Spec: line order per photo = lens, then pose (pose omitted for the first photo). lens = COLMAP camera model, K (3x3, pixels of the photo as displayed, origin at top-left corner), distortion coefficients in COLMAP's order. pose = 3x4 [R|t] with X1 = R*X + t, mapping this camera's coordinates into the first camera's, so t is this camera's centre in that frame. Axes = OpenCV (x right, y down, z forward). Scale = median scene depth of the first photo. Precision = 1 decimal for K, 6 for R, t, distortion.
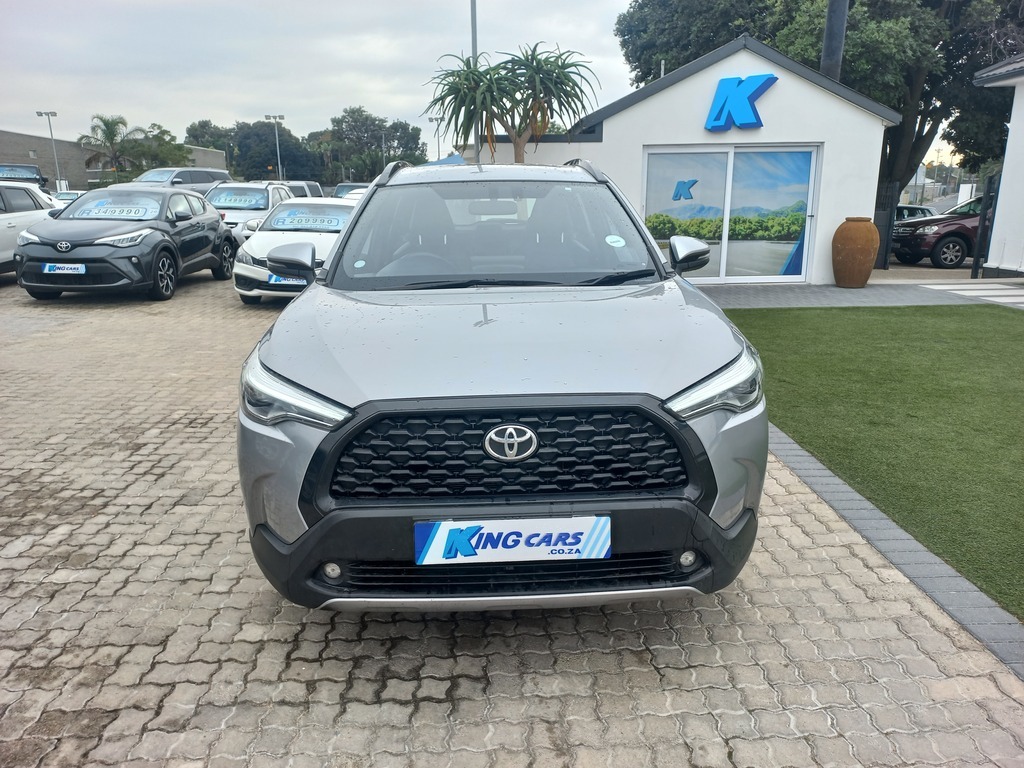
lens RADIAL K [[733.5, 0, 510.1], [0, 733.5, 385.1], [0, 0, 1]] dist [0.029274, 0.003579]
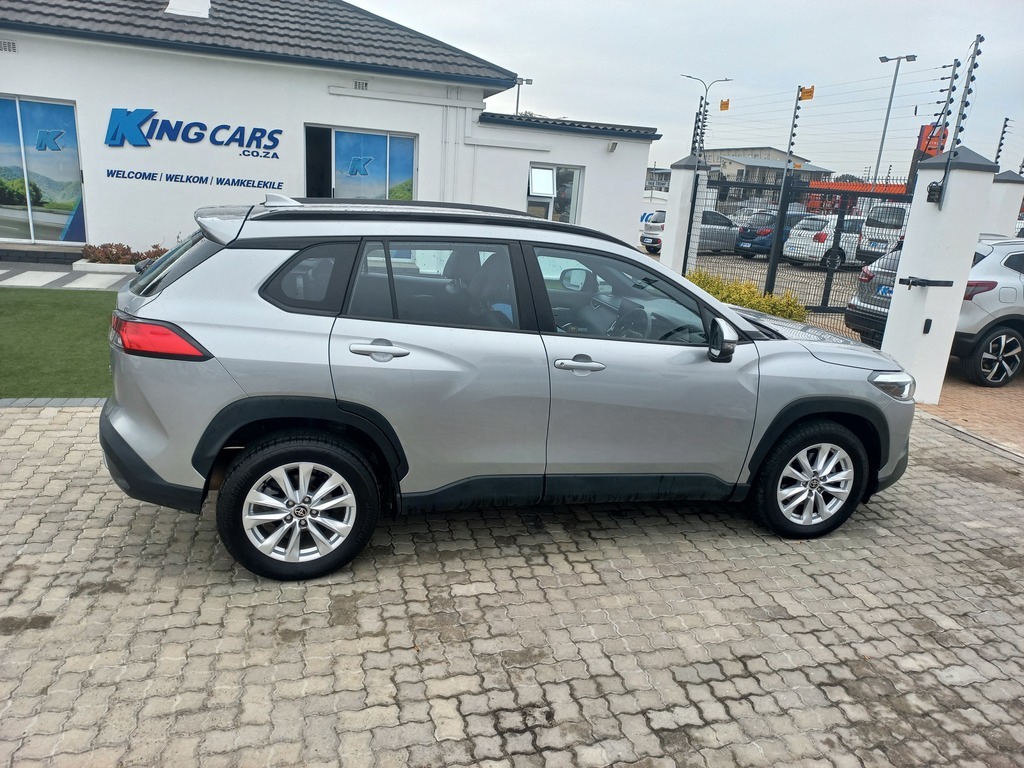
lens RADIAL K [[733.5, 0, 516.2], [0, 733.5, 381.3], [0, 0, 1]] dist [0.029274, 0.003579]
pose [[-0.232610, -0.266557, 0.935329, -1.203684], [0.169419, 0.935899, 0.308853, -0.476437], [-0.957700, 0.230305, -0.172540, 1.478417]]
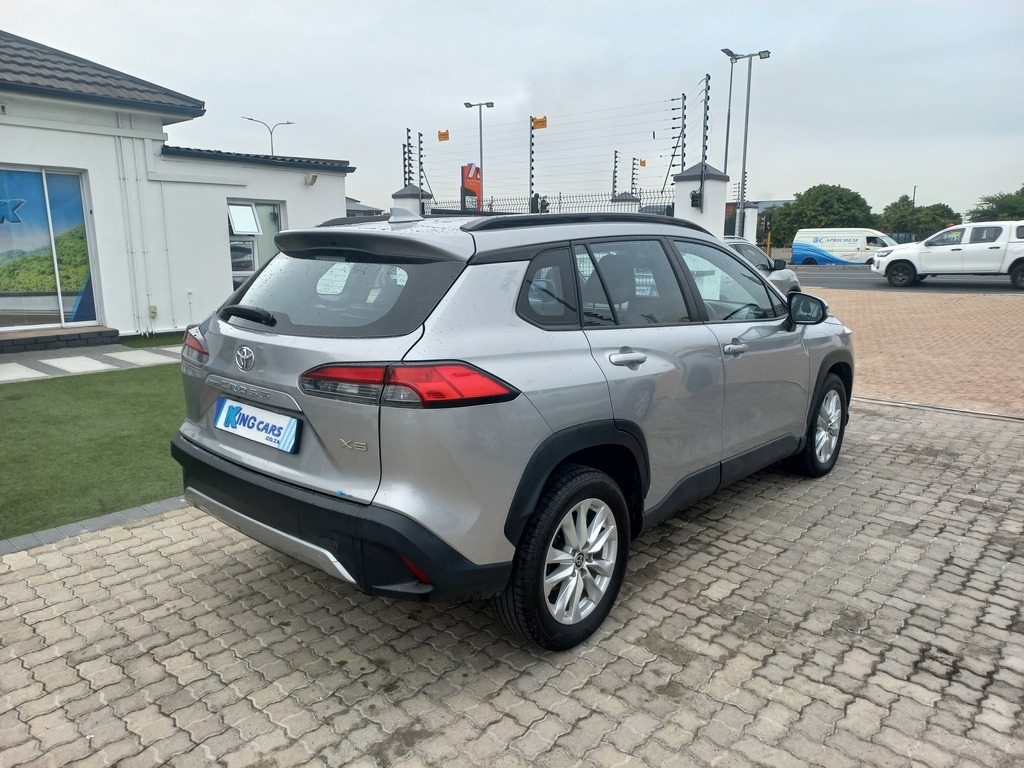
lens RADIAL K [[733.5, 0, 515.8], [0, 733.5, 384.2], [0, 0, 1]] dist [0.029274, 0.003579]
pose [[-0.724964, -0.127306, 0.676920, -0.770754], [0.172713, 0.917775, 0.357574, -0.553716], [-0.666782, 0.376142, -0.643366, 2.113035]]
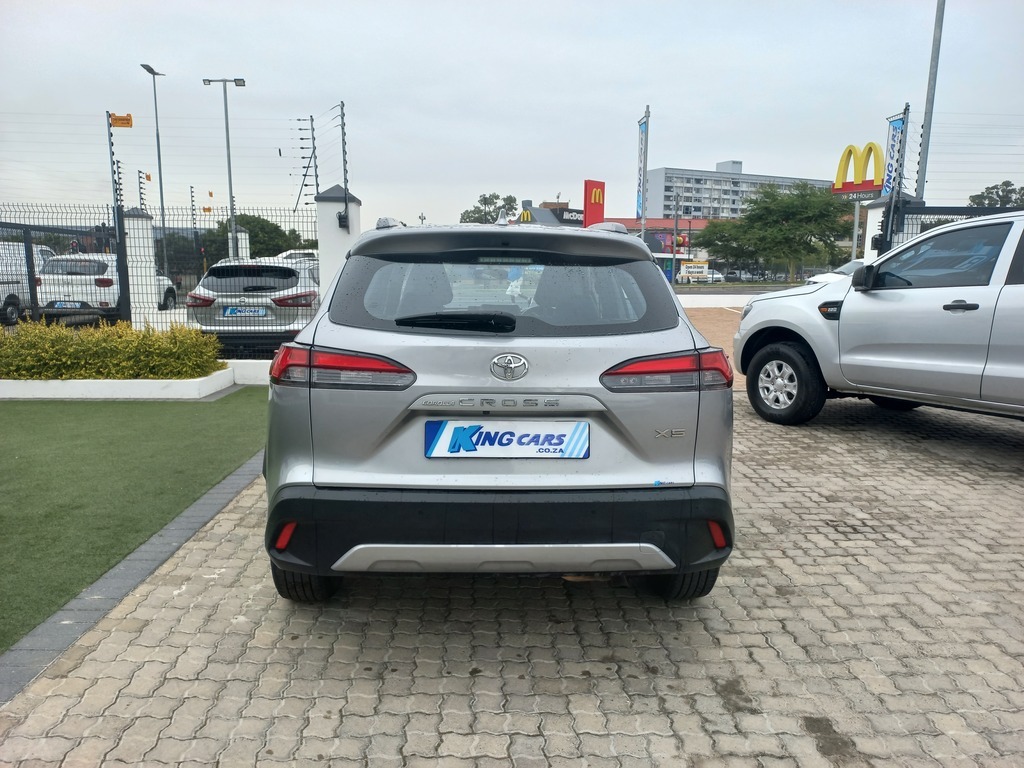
lens RADIAL K [[733.5, 0, 510.9], [0, 733.5, 378.7], [0, 0, 1]] dist [0.029274, 0.003579]
pose [[-0.999978, -0.000800, -0.006554, -0.058387], [-0.003258, 0.923119, 0.384501, -0.605552], [0.005743, 0.384513, -0.923102, 2.428518]]
